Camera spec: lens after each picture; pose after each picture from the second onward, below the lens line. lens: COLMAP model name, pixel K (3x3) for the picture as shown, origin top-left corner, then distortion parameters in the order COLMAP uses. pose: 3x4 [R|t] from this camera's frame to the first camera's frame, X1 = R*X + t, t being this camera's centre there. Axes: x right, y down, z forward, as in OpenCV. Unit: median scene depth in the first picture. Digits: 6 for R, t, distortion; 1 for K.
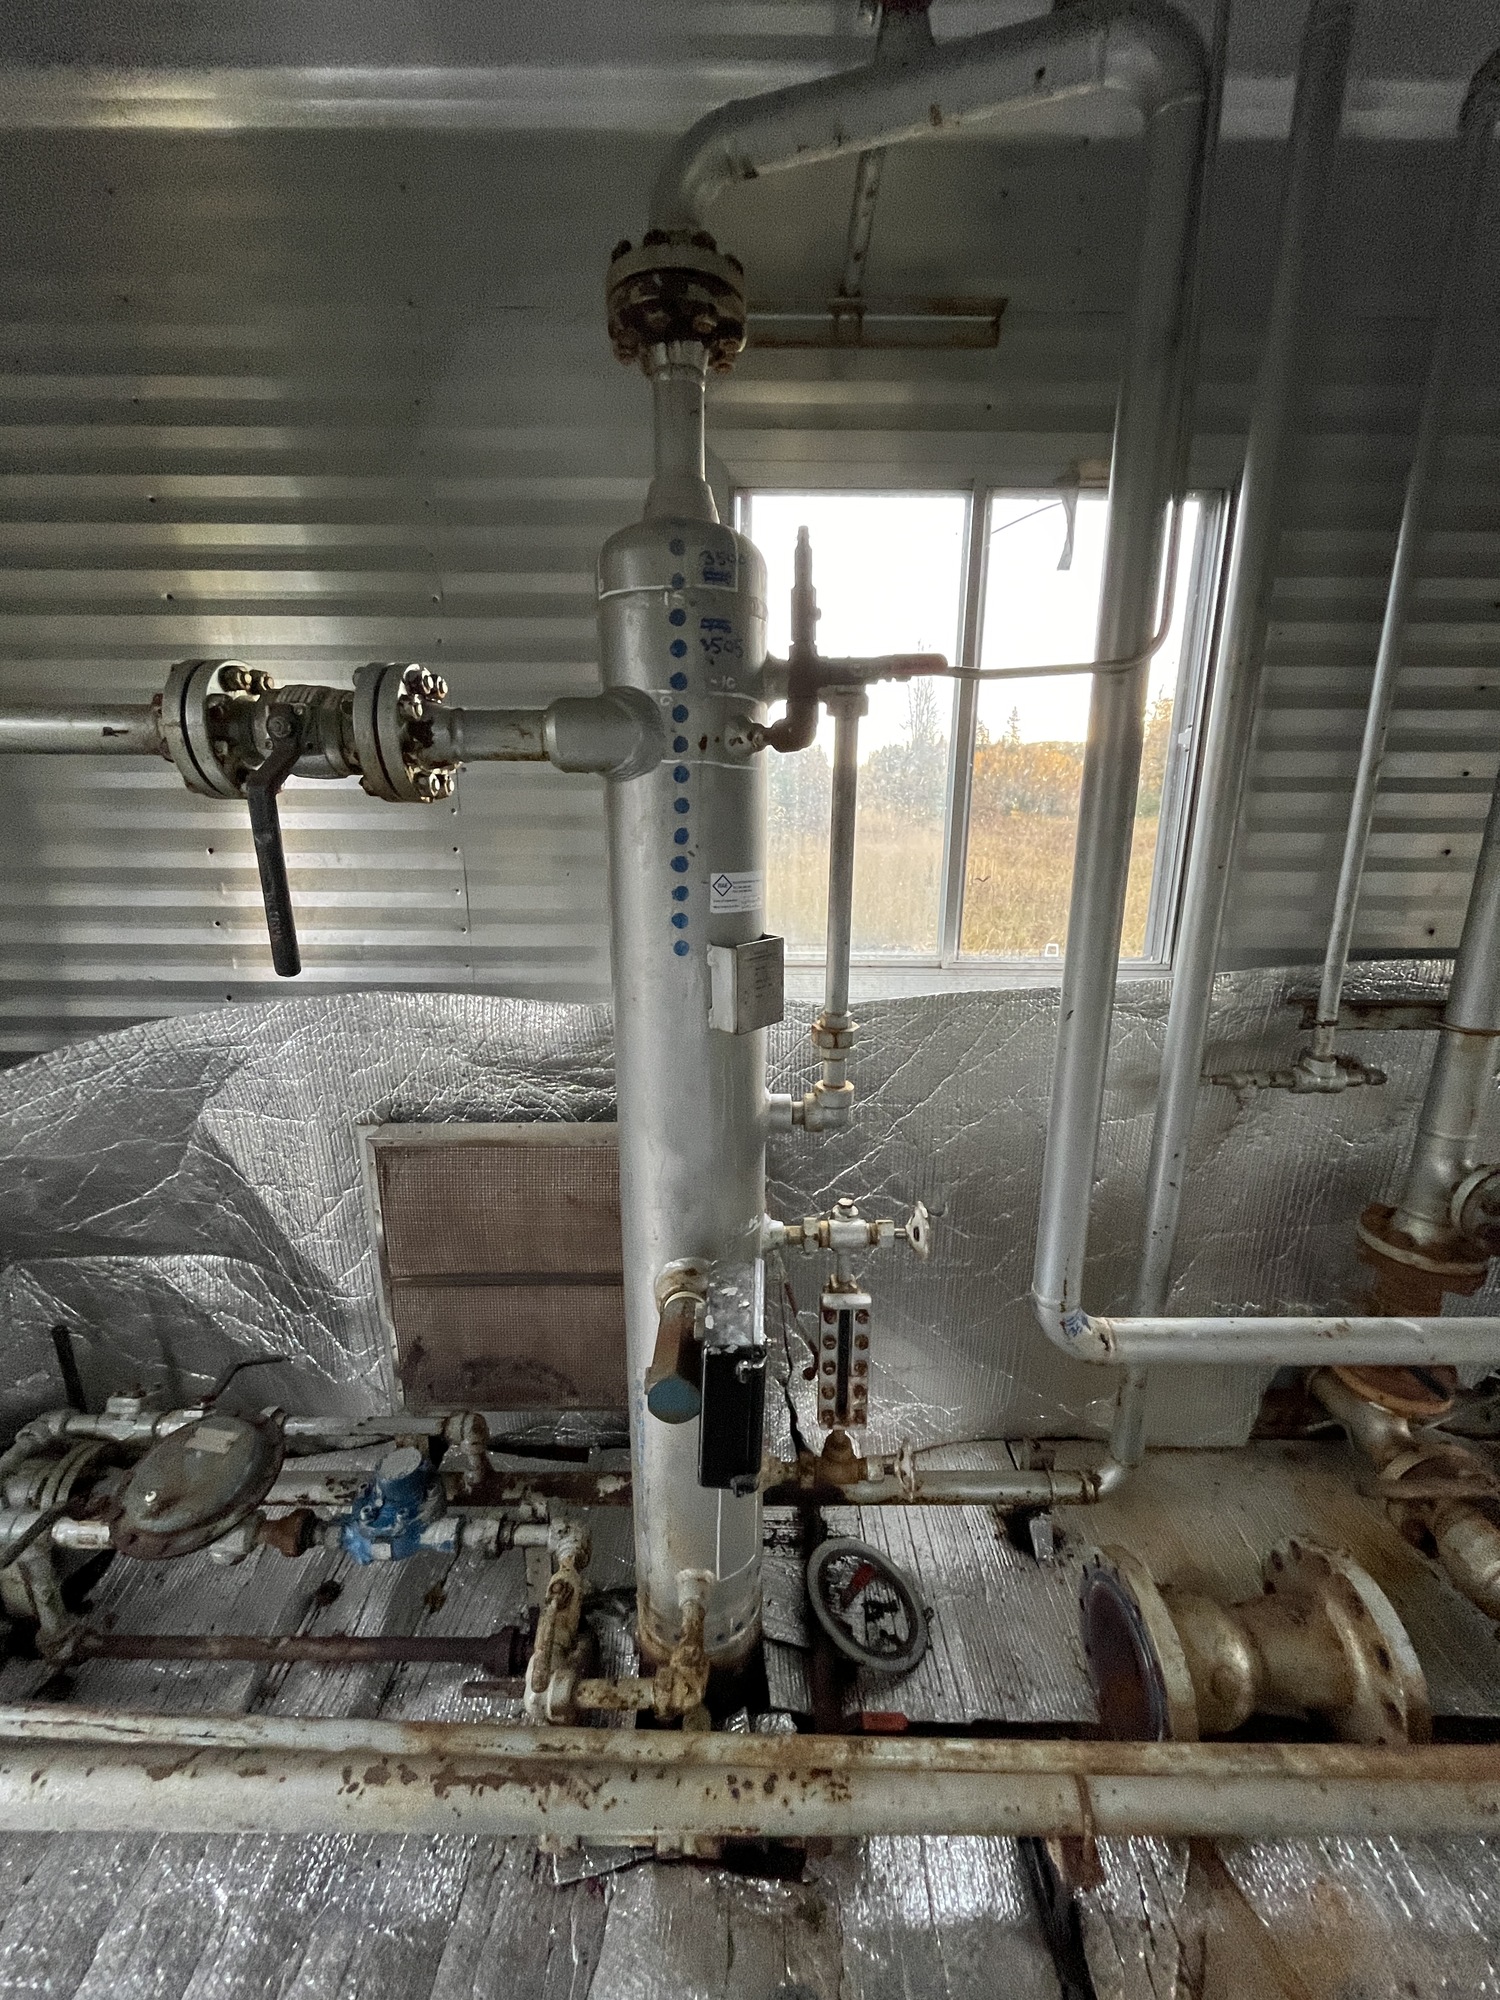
lens RADIAL K [[806.3, 0, 750.6], [0, 806.3, 991.4], [0, 0, 1]] dist [-0.006485, 0.000179]
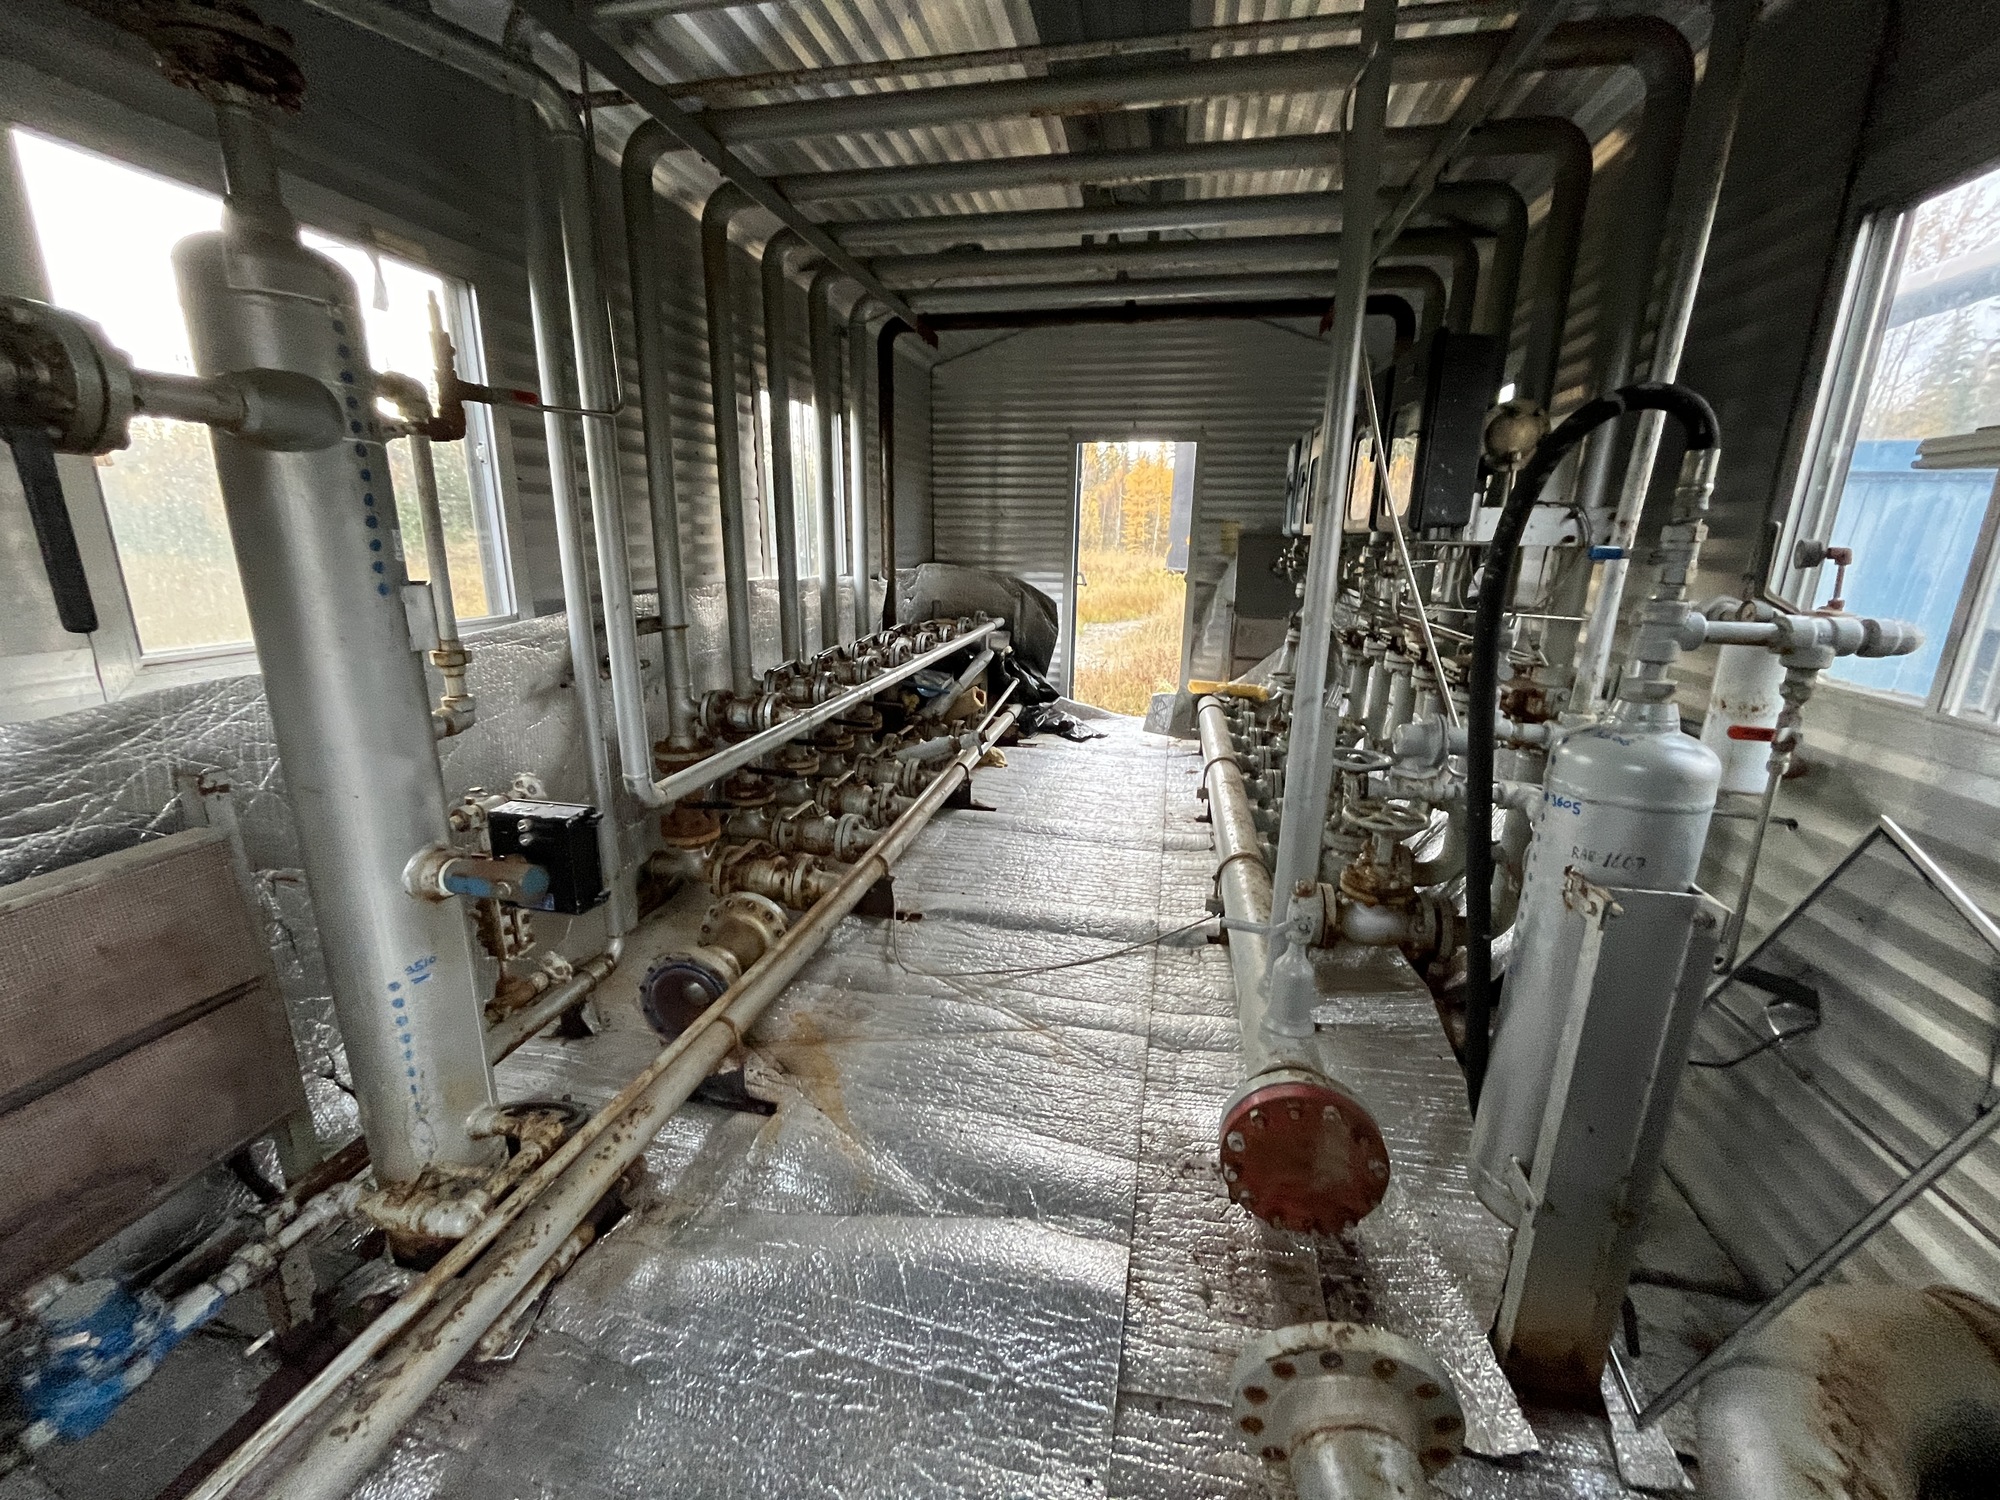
lens RADIAL K [[806.3, 0, 998.2], [0, 806.3, 745.5], [0, 0, 1]] dist [-0.006485, 0.000179]
pose [[0.211294, -0.251292, 0.944567, -0.781887], [0.223442, 0.953214, 0.203610, 0.096440], [-0.951540, 0.168035, 0.257558, -0.148890]]
